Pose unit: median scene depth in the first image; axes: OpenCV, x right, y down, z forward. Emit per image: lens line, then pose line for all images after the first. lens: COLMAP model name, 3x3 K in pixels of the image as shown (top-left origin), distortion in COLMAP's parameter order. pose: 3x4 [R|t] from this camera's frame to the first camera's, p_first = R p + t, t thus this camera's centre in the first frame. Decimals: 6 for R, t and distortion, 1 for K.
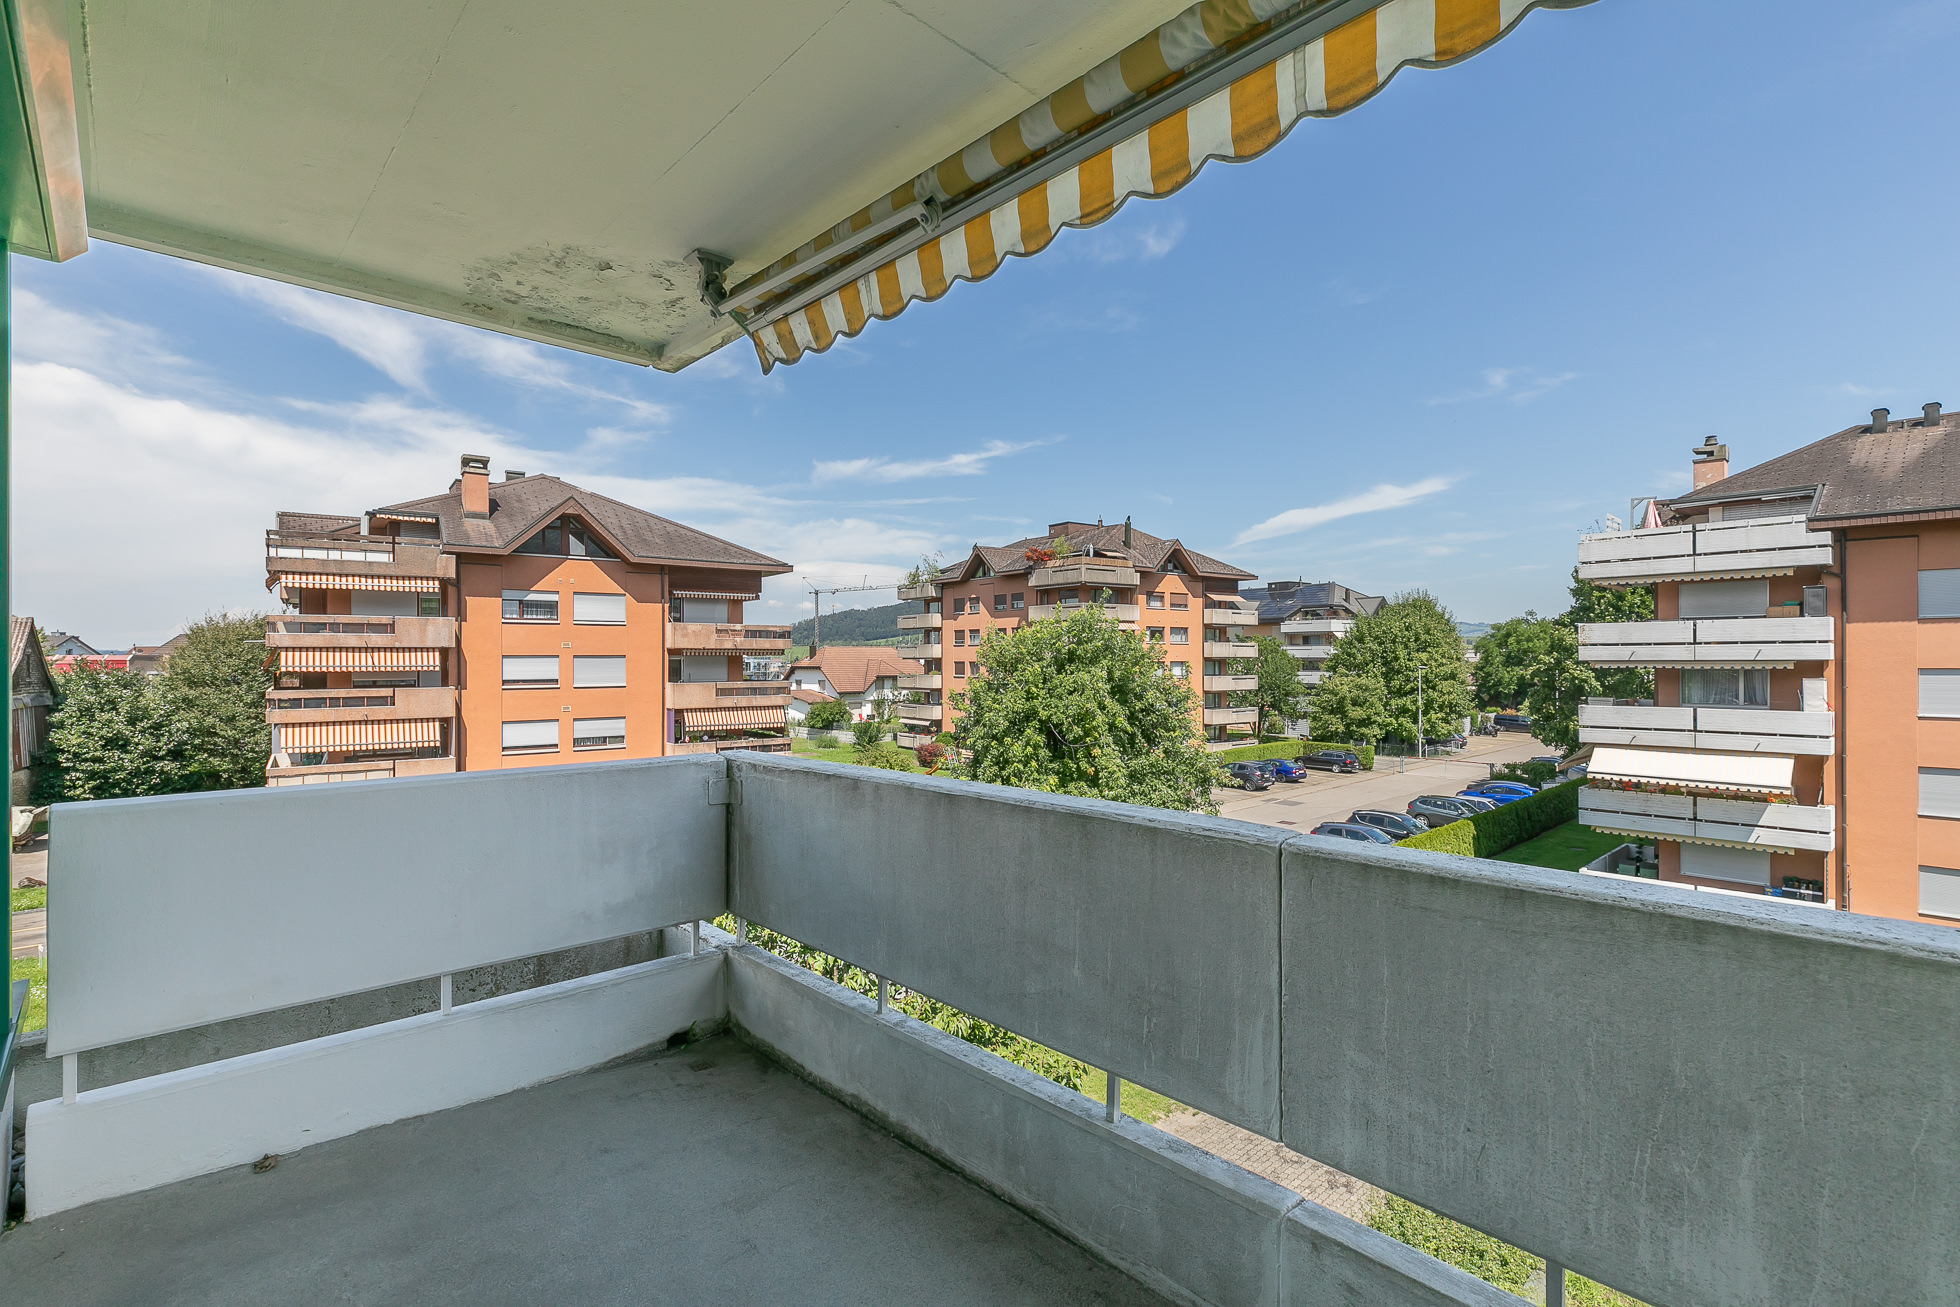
lens RADIAL K [[897.3, 0, 981.9], [0, 897.3, 653.8], [0, 0, 1]] dist [-0.000485, -0.000192]
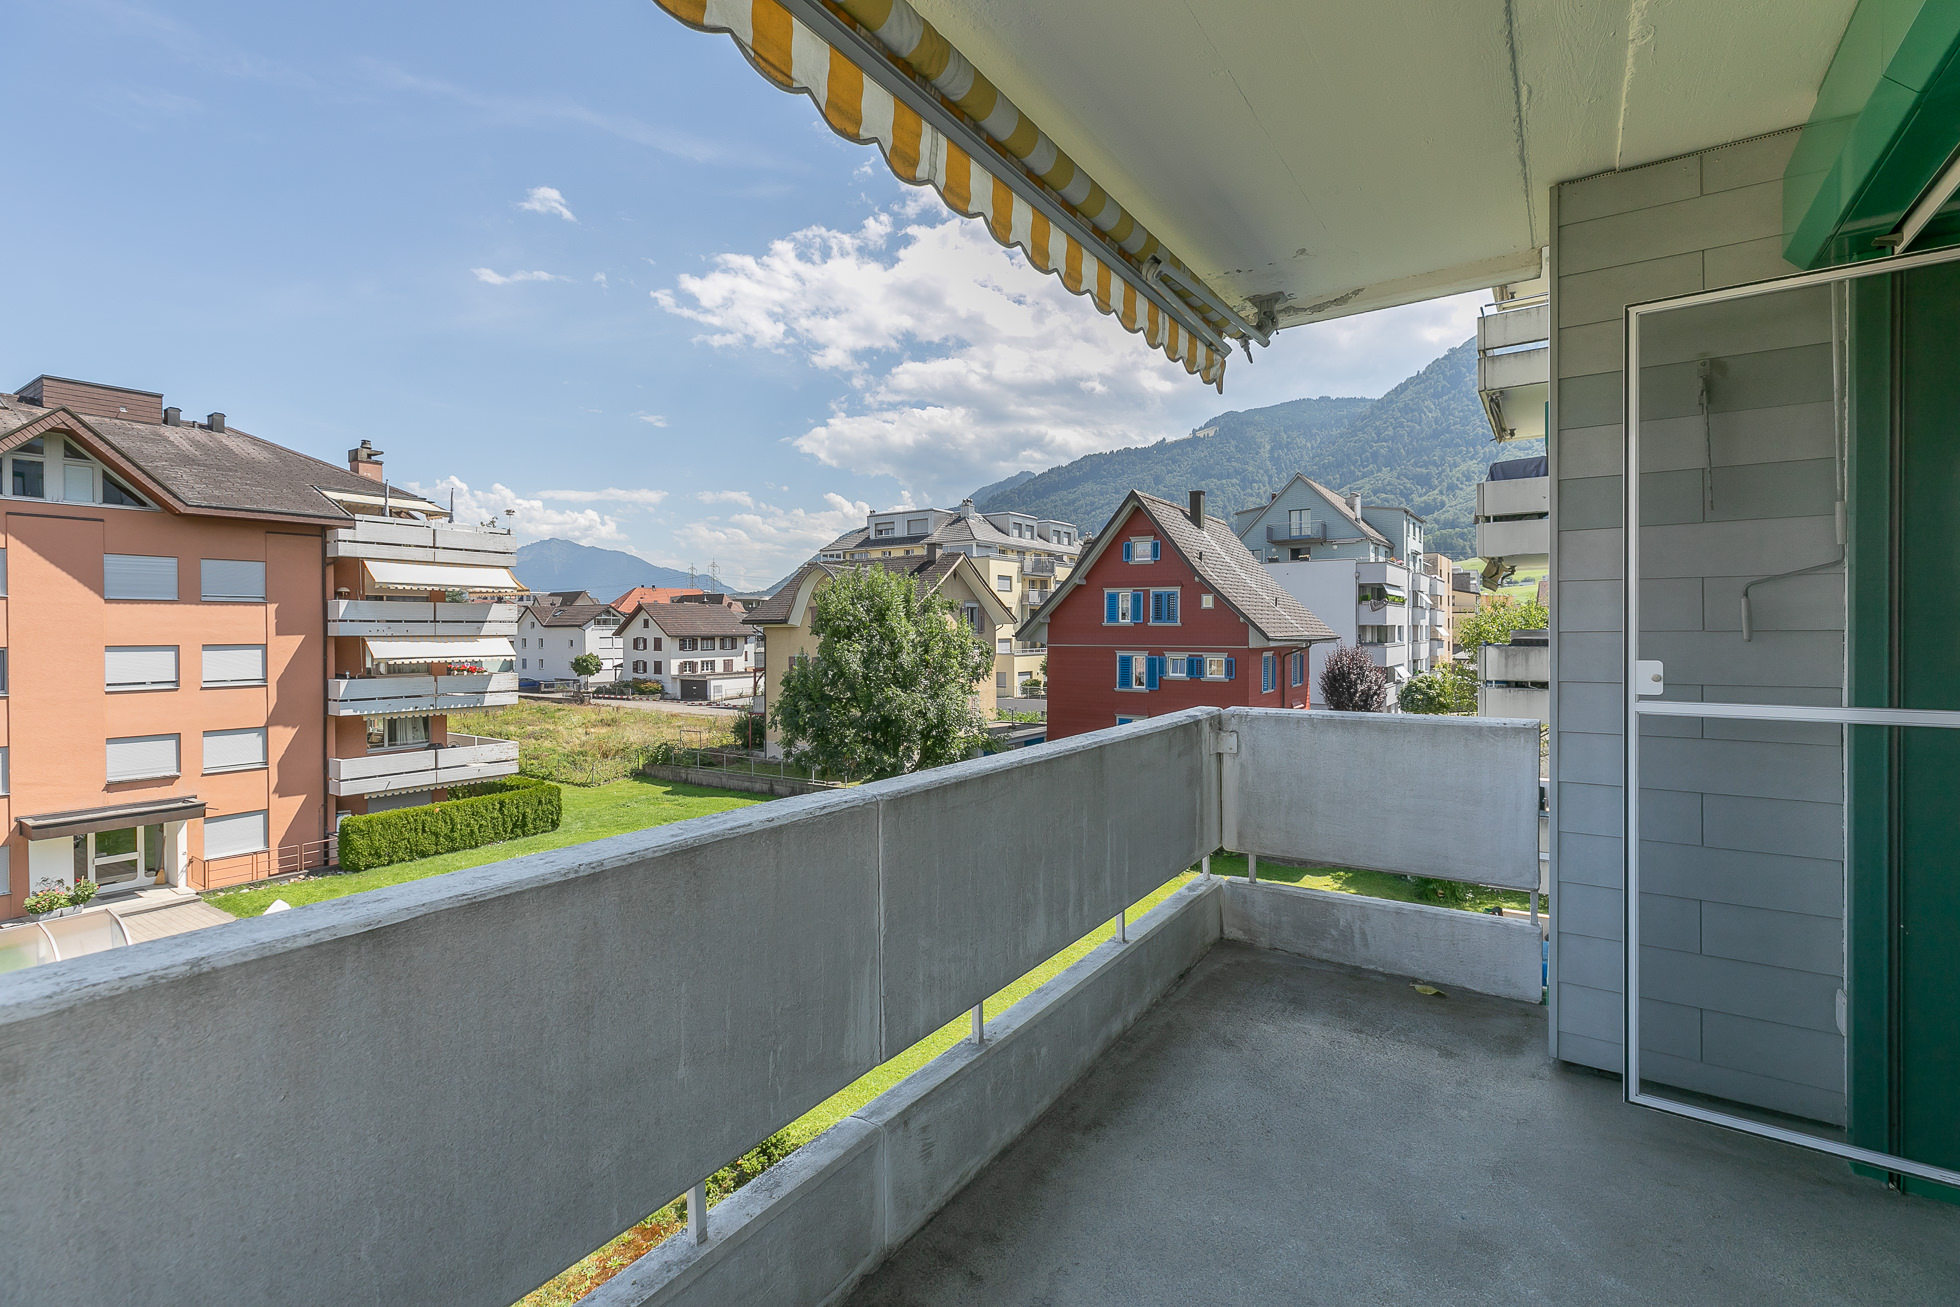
lens RADIAL K [[897.3, 0, 981.6], [0, 897.3, 642.0], [0, 0, 1]] dist [-0.000485, -0.000192]
pose [[-0.242767, -0.002490, 0.970081, -0.833556], [0.008638, 0.999952, 0.004729, 0.016996], [-0.970046, 0.009528, -0.242734, 1.224149]]
